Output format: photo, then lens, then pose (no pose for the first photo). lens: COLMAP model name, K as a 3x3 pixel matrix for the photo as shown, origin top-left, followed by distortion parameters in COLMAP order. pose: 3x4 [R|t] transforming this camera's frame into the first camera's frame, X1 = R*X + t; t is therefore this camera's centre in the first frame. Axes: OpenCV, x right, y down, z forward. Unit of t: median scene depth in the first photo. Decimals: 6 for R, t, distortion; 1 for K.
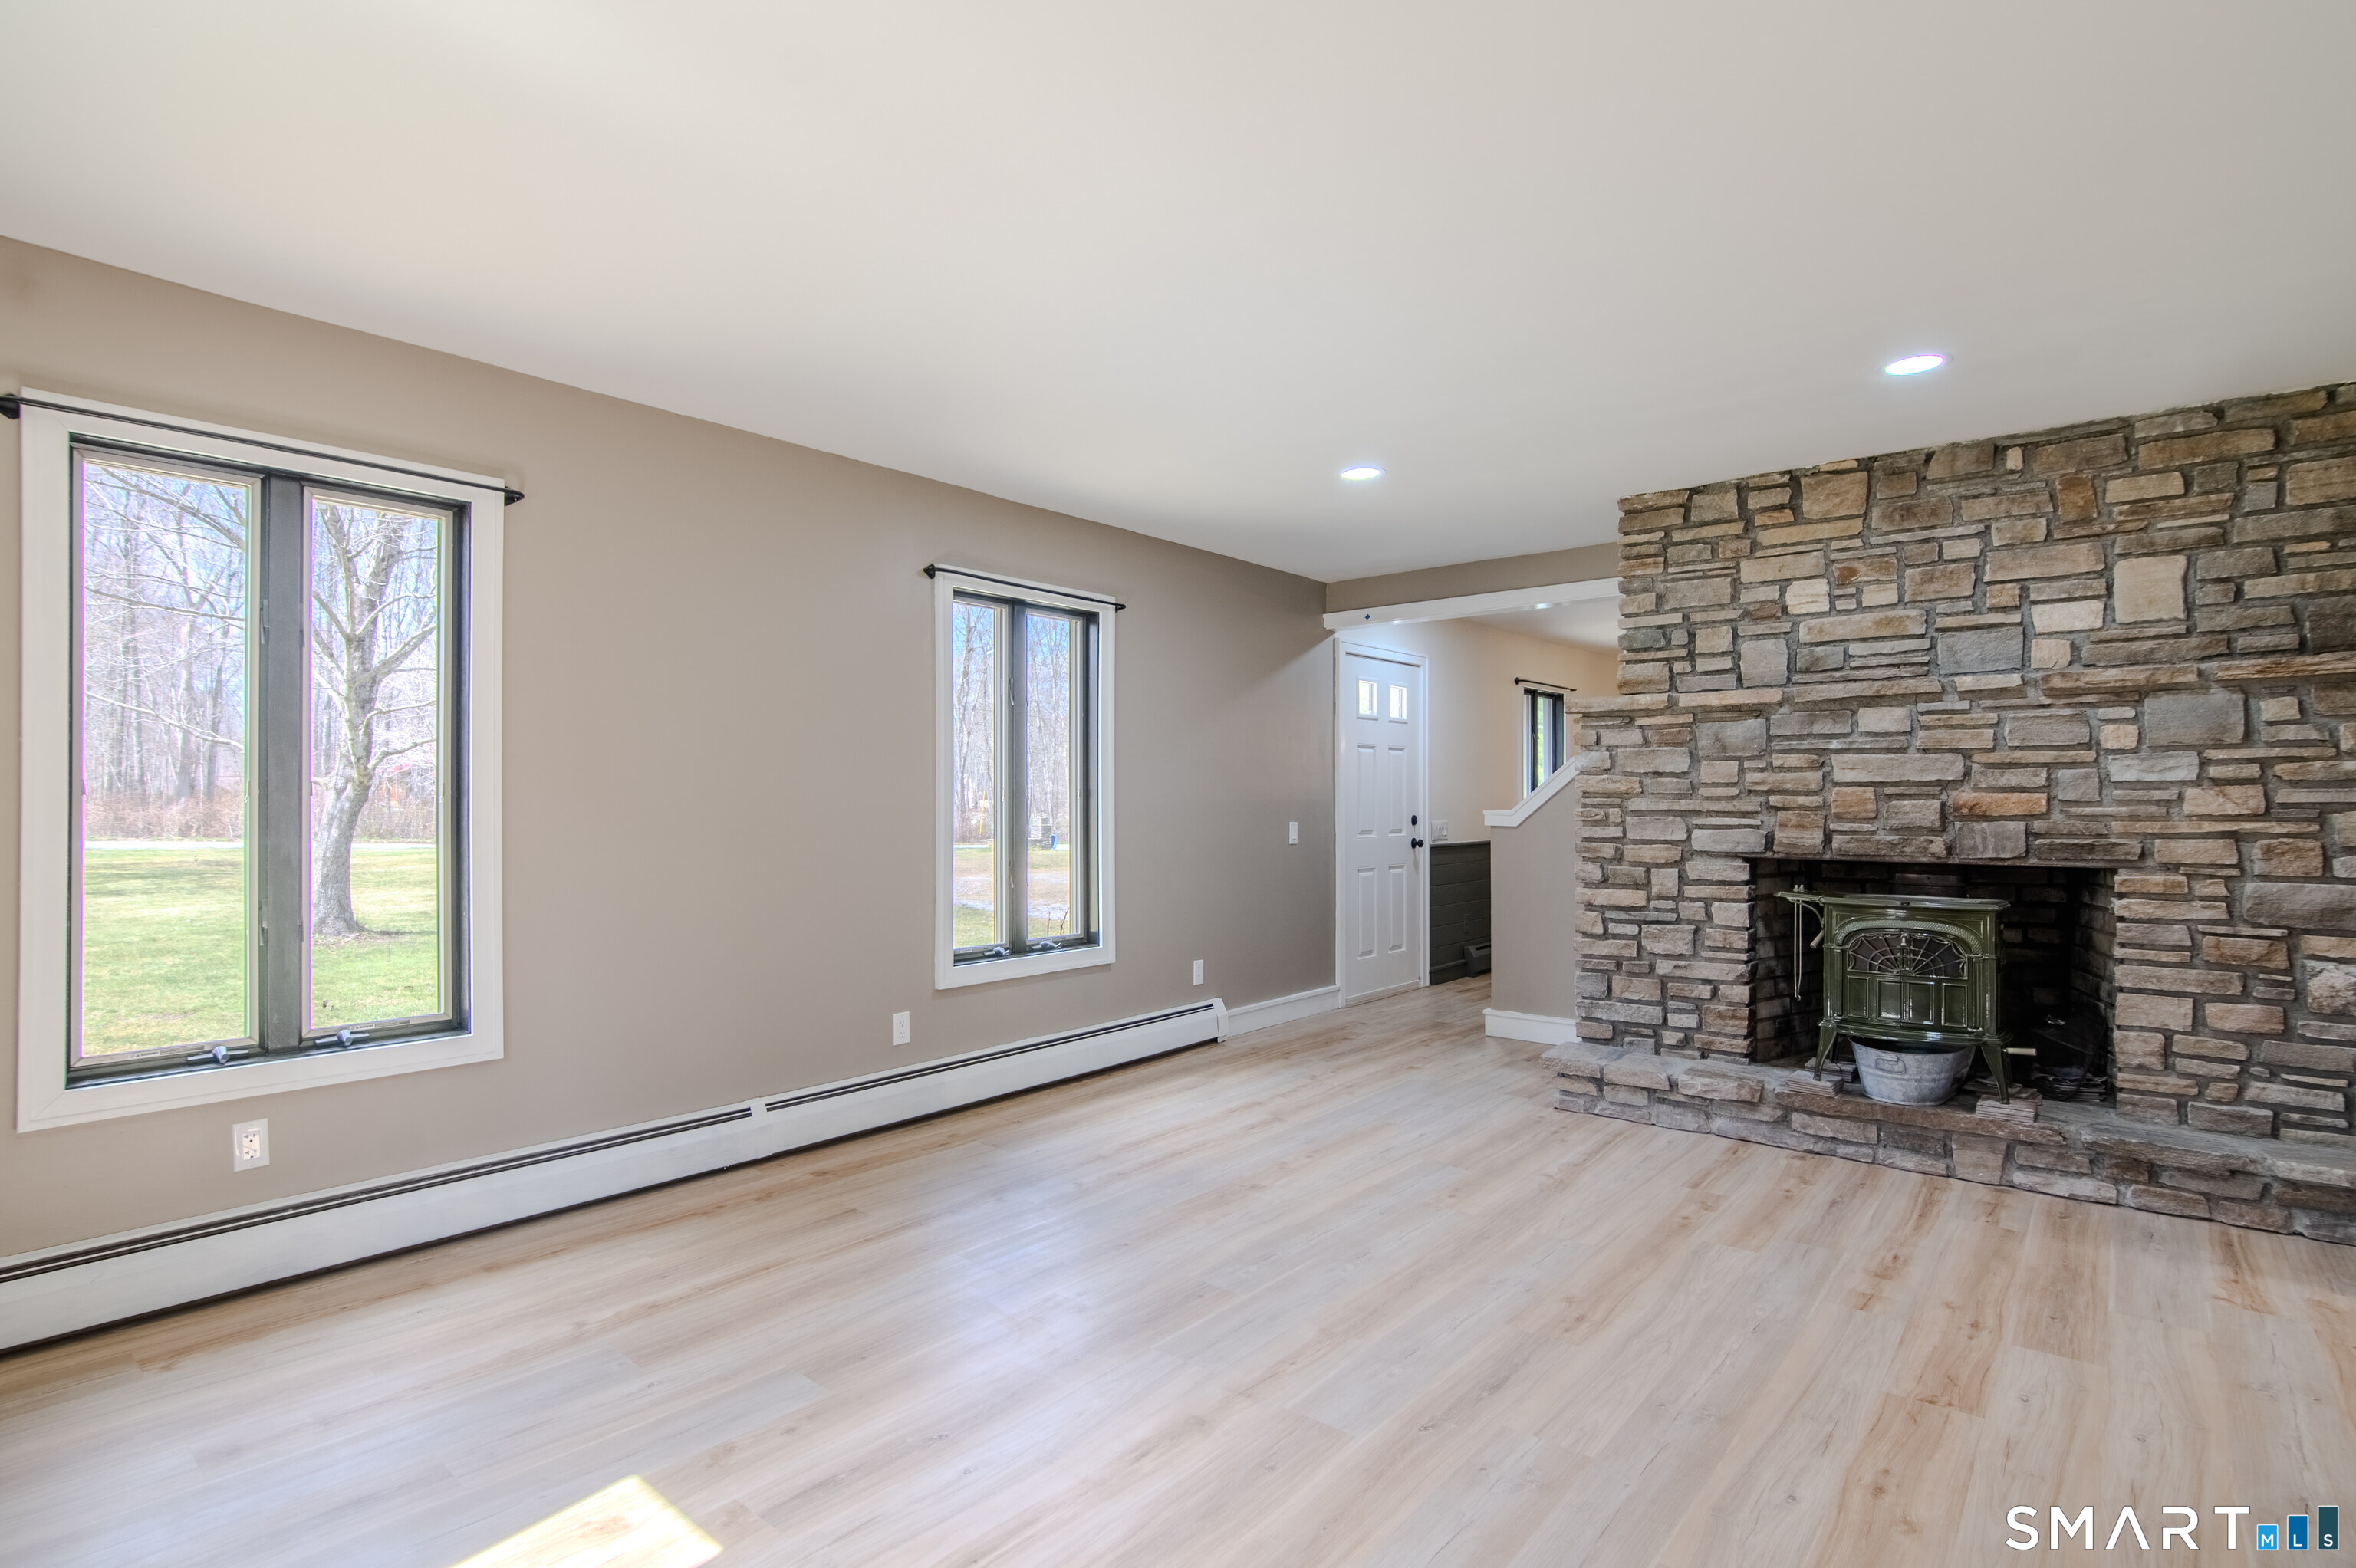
lens RADIAL K [[1166.4, 0, 1181.3], [0, 1166.4, 782.4], [0, 0, 1]] dist [-0.025780, 0.005561]
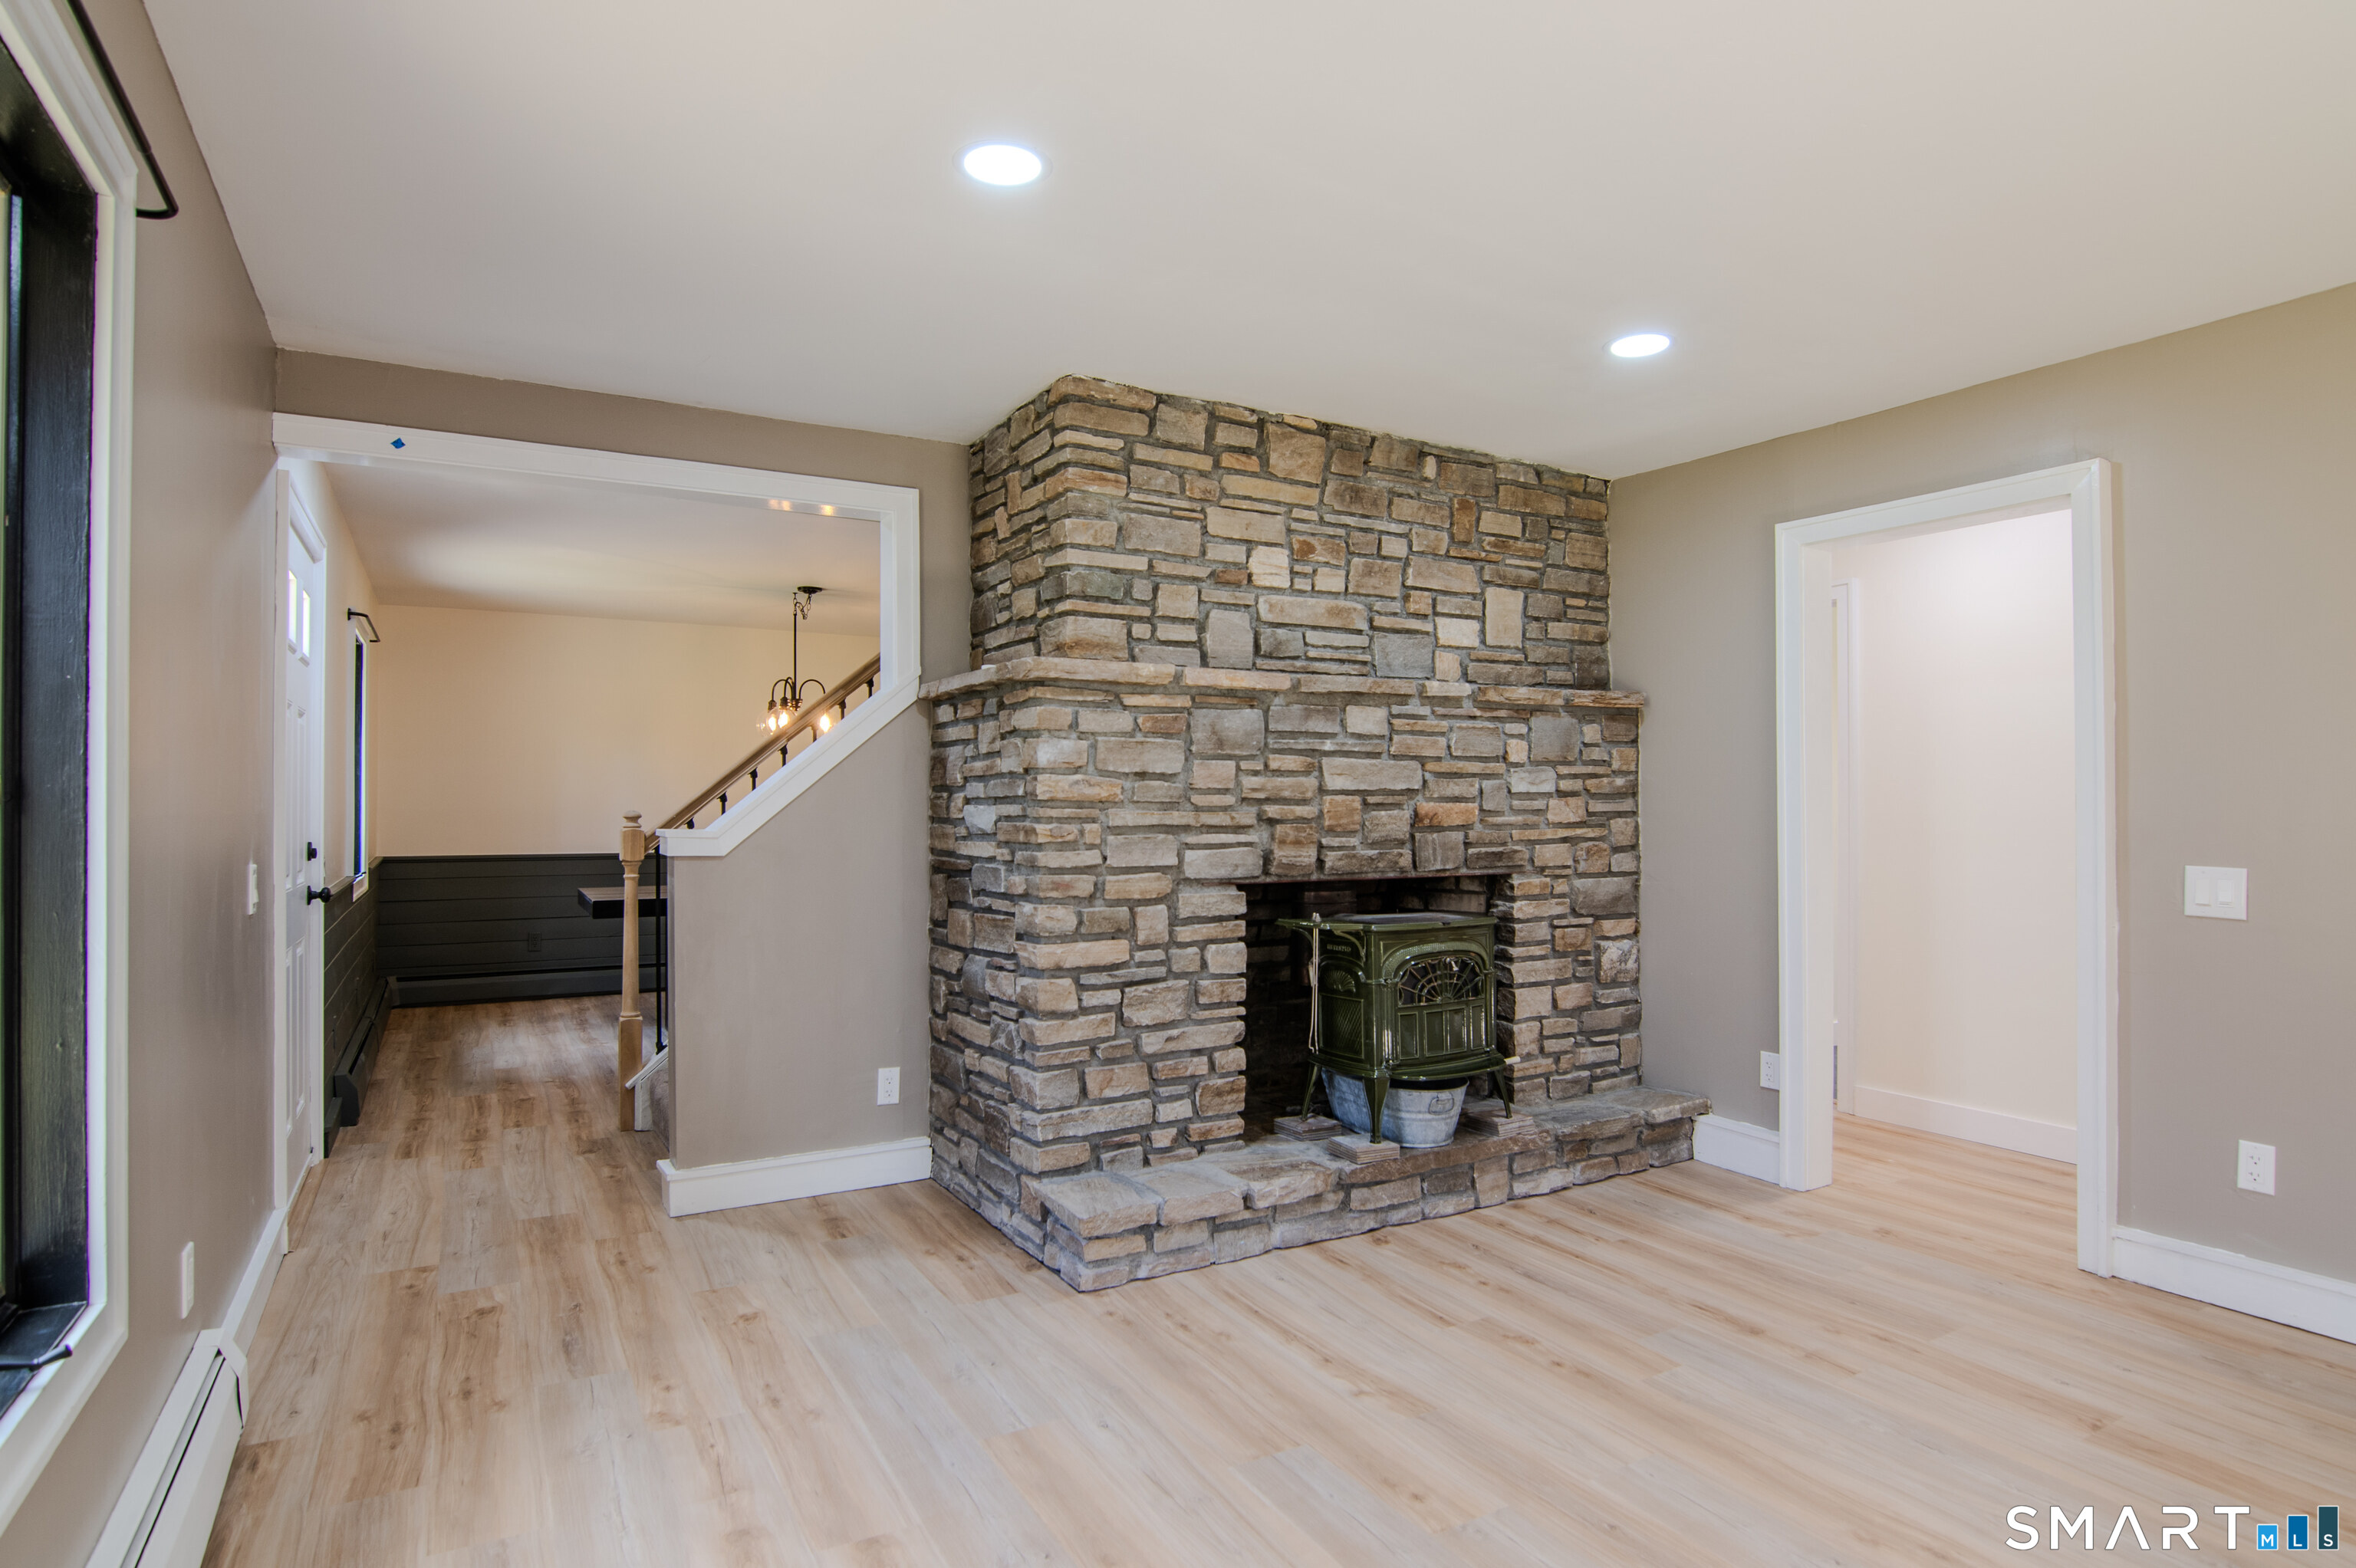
lens RADIAL K [[1251.2, 0, 1175.4], [0, 1251.2, 789.2], [0, 0, 1]] dist [-0.027250, 0.001143]
pose [[0.341074, 0.014010, 0.939932, -0.361826], [-0.011288, 0.999878, -0.010808, 0.011358], [-0.939969, -0.006924, 0.341190, 0.837150]]
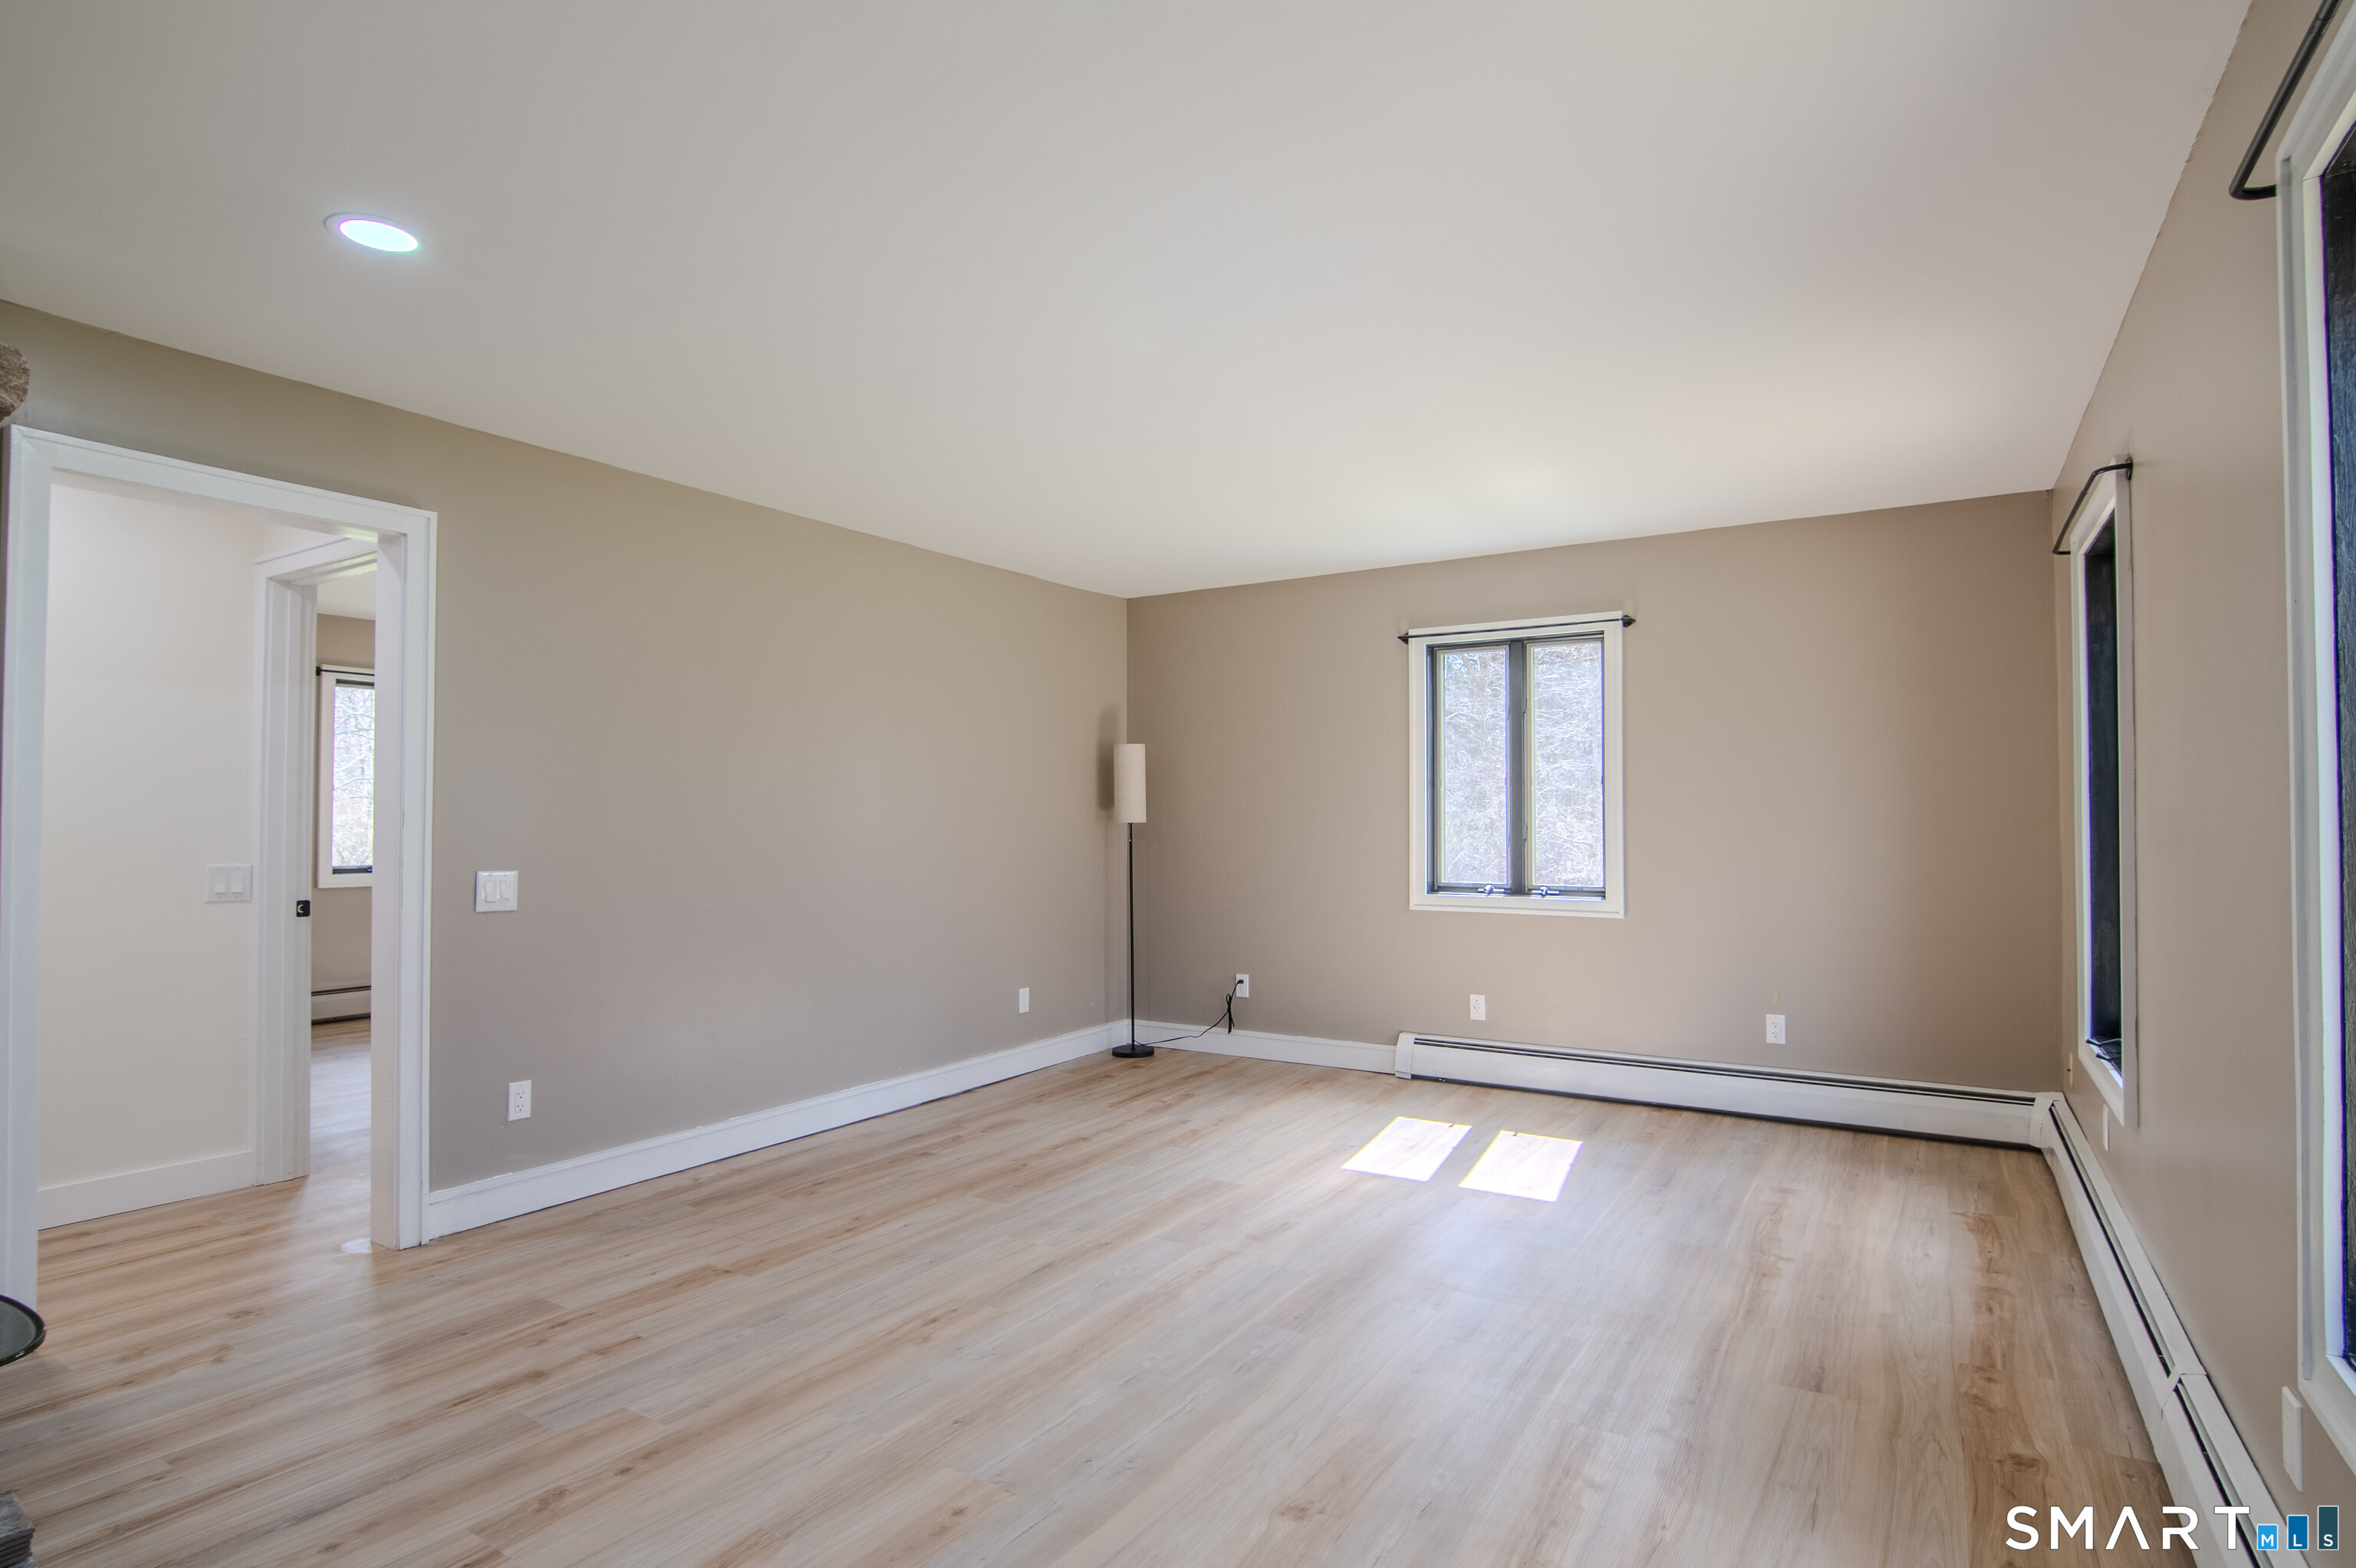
lens RADIAL K [[1166.4, 0, 1188.6], [0, 1166.4, 782.1], [0, 0, 1]] dist [-0.025780, 0.005561]
pose [[-0.990346, -0.005598, -0.138502, 0.185810], [0.000945, 0.998888, -0.047133, 0.018283], [0.138612, -0.046809, -0.989240, 1.480230]]
